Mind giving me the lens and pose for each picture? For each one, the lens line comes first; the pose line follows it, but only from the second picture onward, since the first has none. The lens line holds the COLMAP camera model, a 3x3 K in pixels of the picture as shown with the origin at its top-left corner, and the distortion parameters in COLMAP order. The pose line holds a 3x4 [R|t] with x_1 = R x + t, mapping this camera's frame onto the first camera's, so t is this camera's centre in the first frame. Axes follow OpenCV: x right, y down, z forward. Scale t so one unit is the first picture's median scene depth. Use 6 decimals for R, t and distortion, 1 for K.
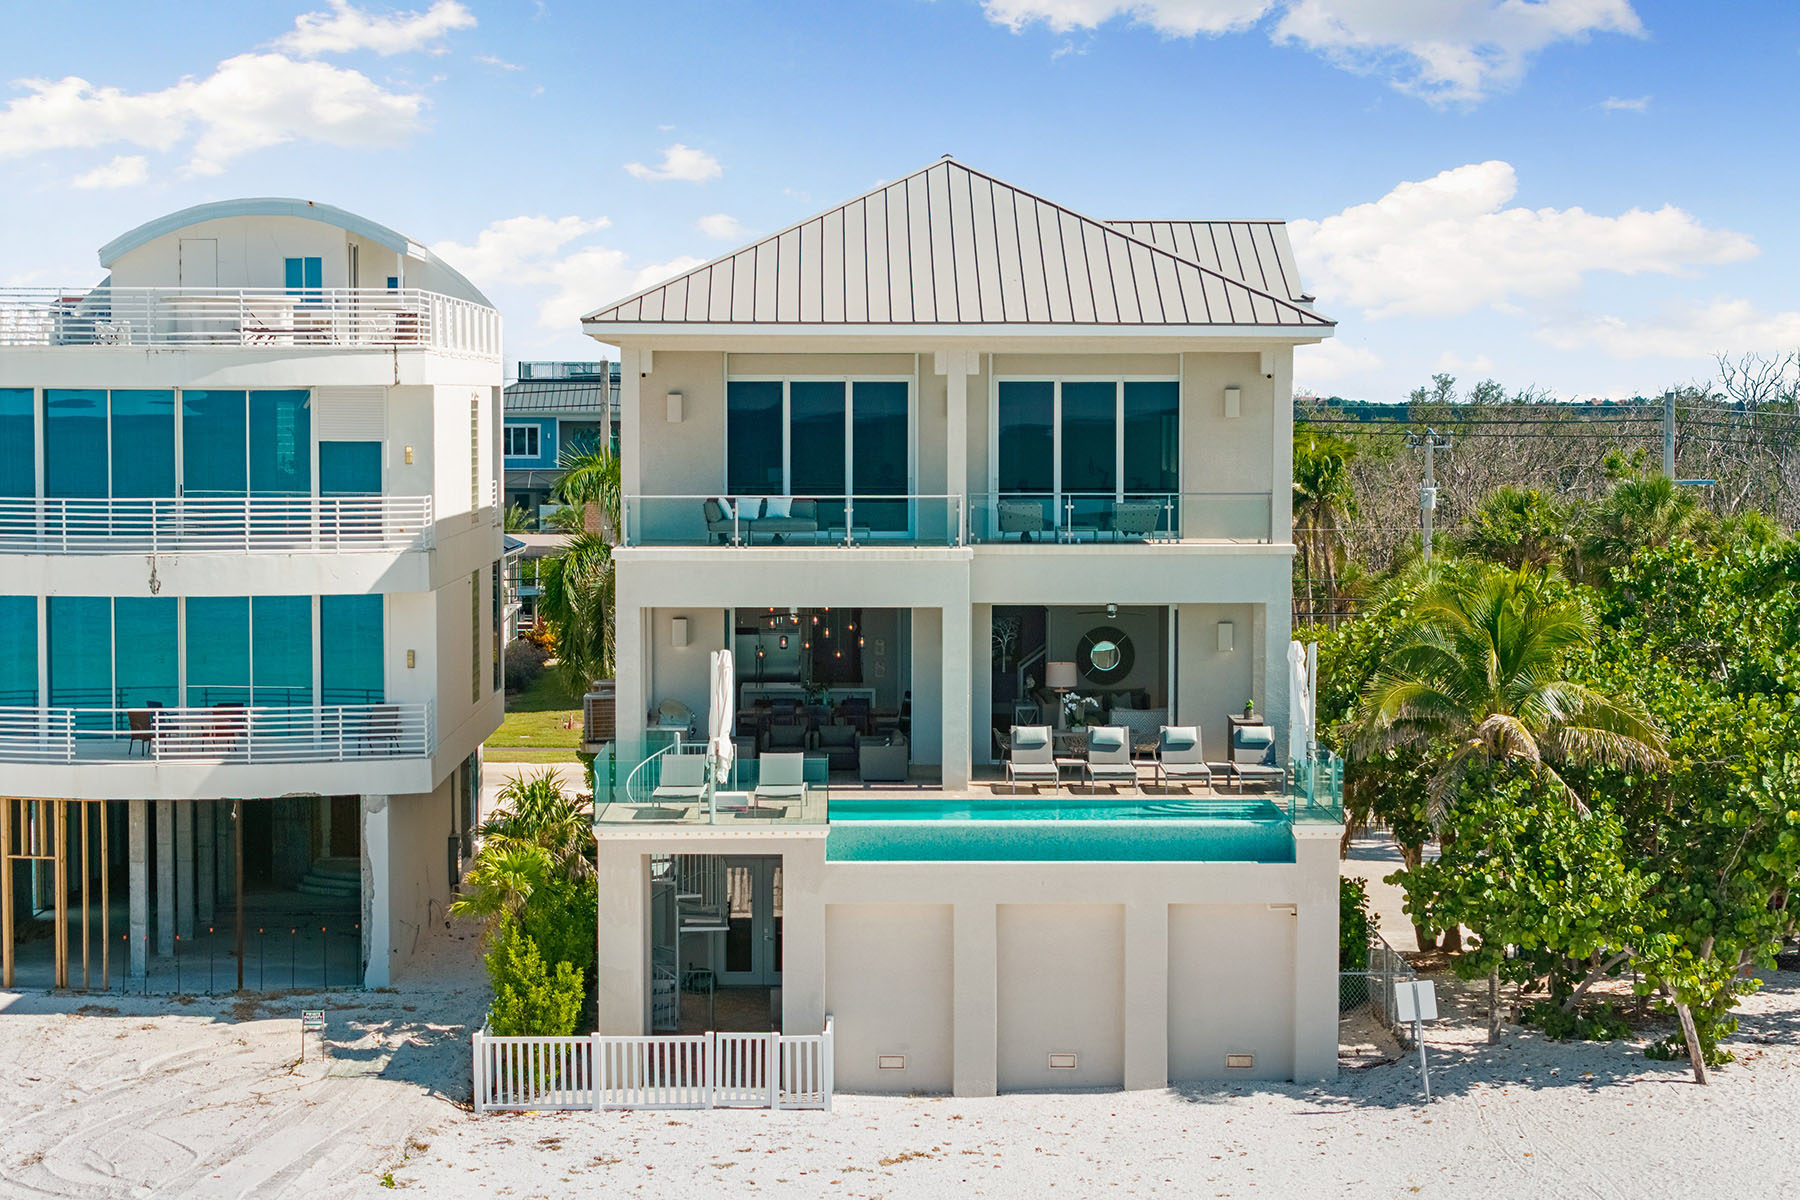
lens RADIAL K [[3611.3, 0, 900.0], [0, 3611.3, 600.0], [0, 0, 1]] dist [-0.024351, 0.172874]
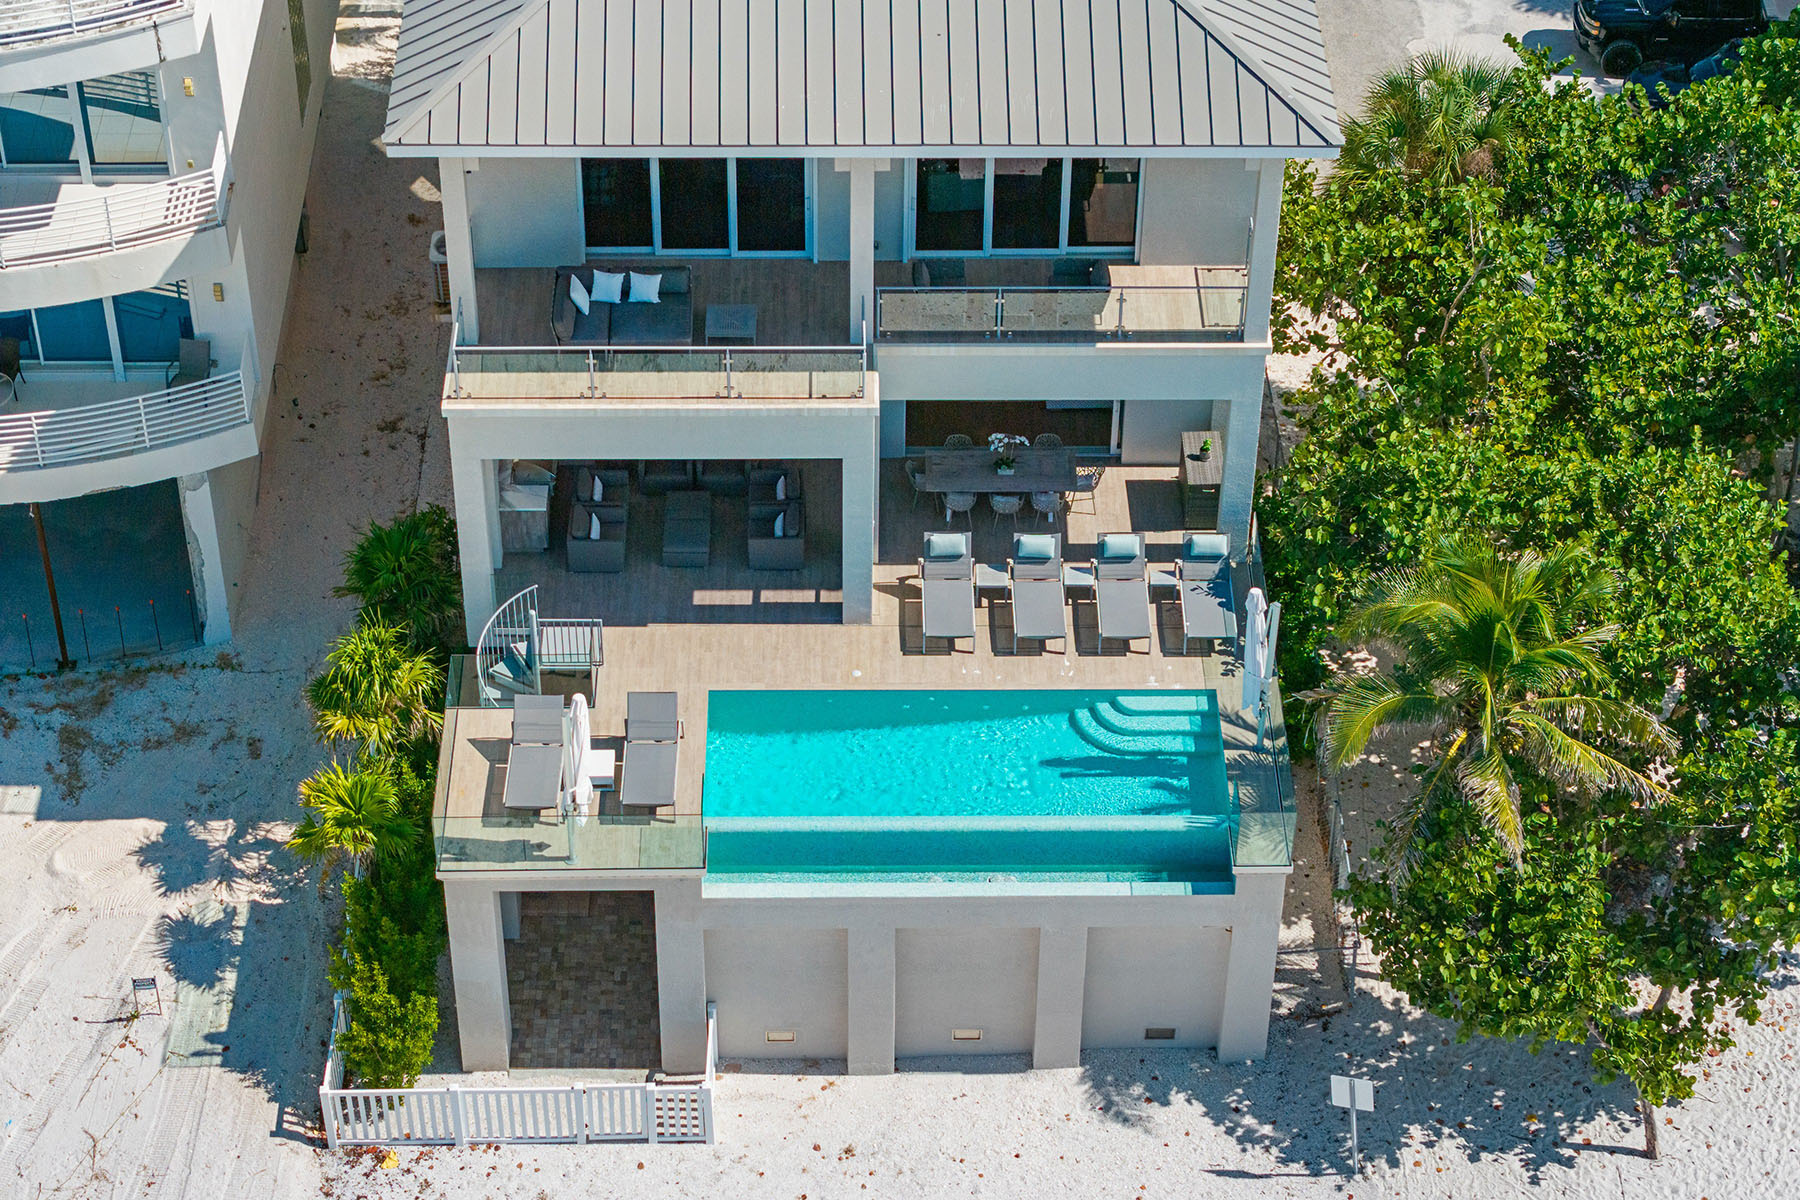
lens RADIAL K [[3611.3, 0, 900.0], [0, 3611.3, 600.0], [0, 0, 1]] dist [-0.024351, 0.172874]
pose [[0.999955, 0.005824, 0.007539, 0.018331], [-0.009222, 0.790317, 0.612629, -0.469088], [-0.002390, -0.612670, 0.790335, 0.307547]]
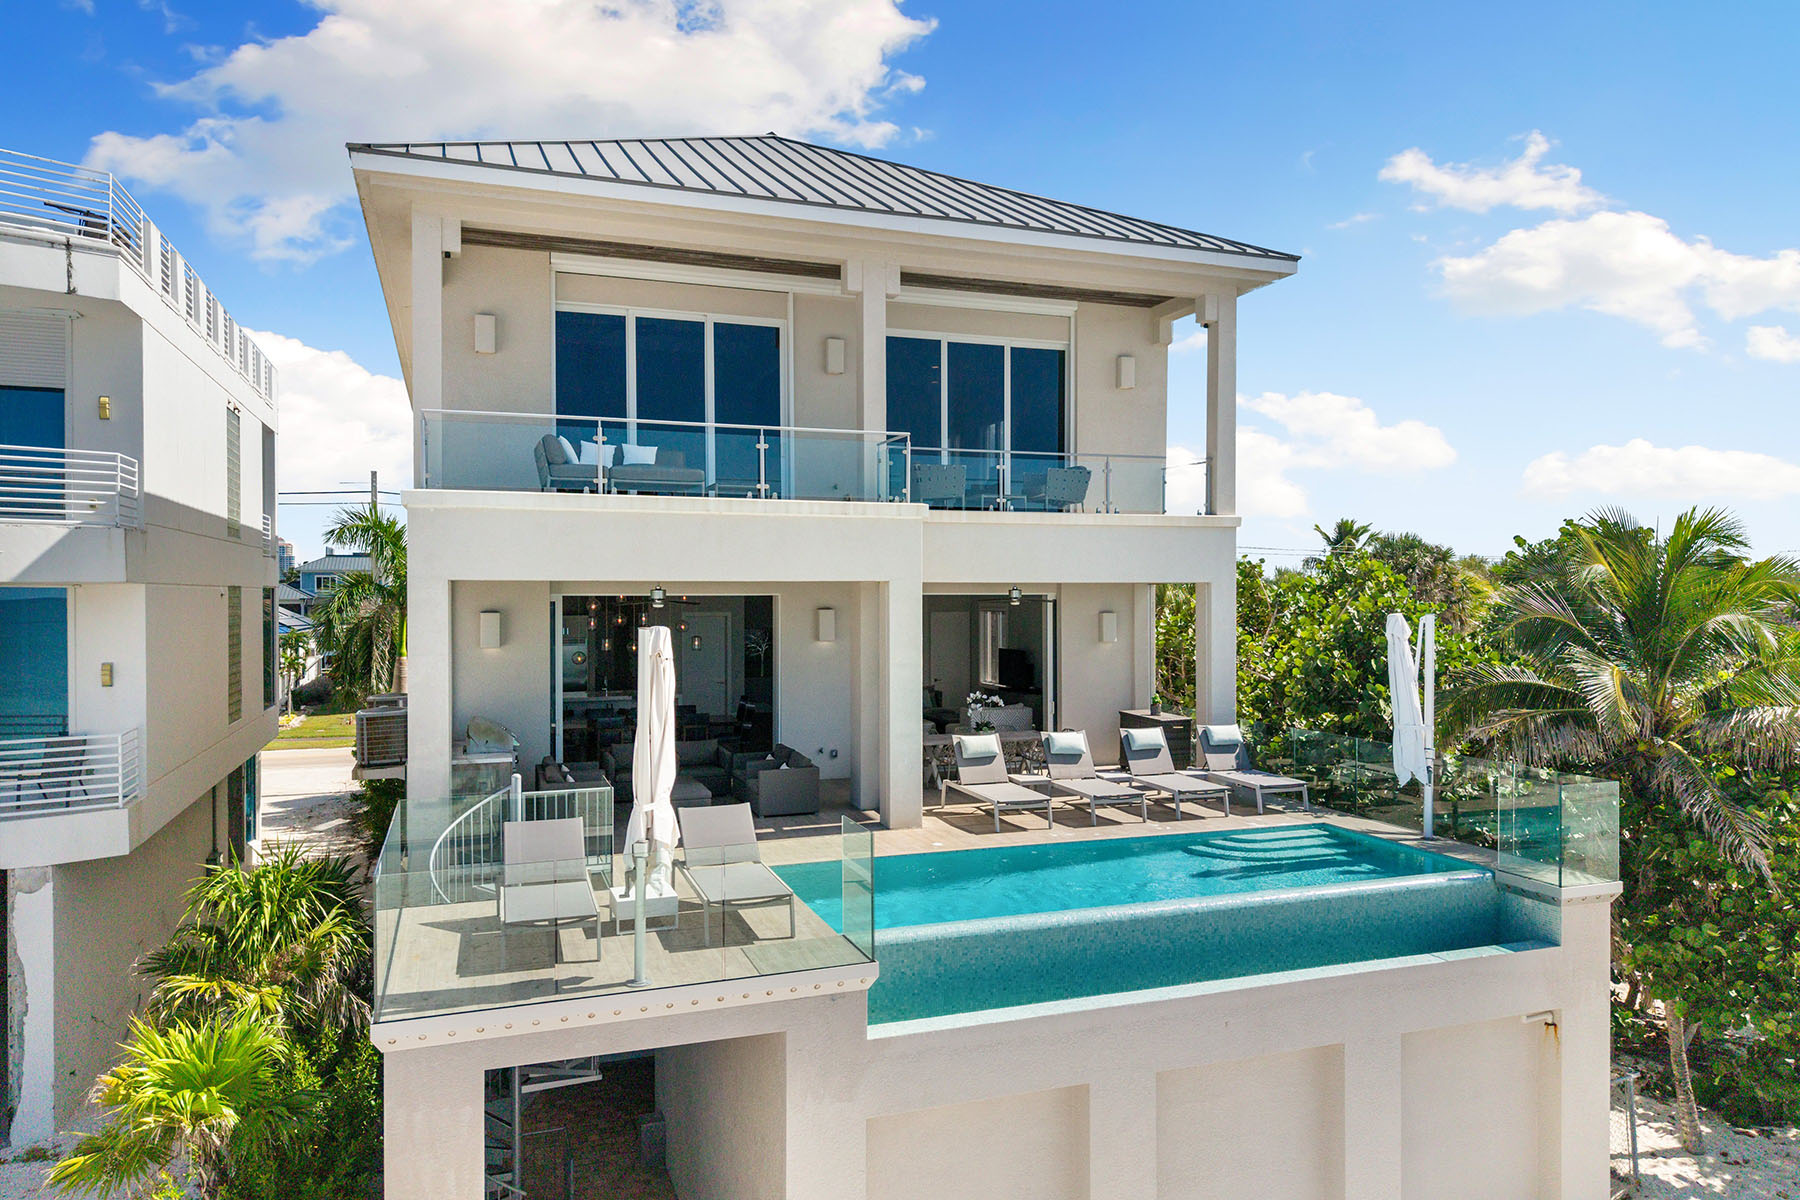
lens RADIAL K [[1203.3, 0, 900.0], [0, 1203.3, 600.0], [0, 0, 1]] dist [0.043255, -0.038234]
pose [[0.945911, -0.005340, 0.324382, -0.063716], [0.020825, 0.998802, -0.044285, 0.016465], [-0.323757, 0.048645, 0.944889, 0.741447]]
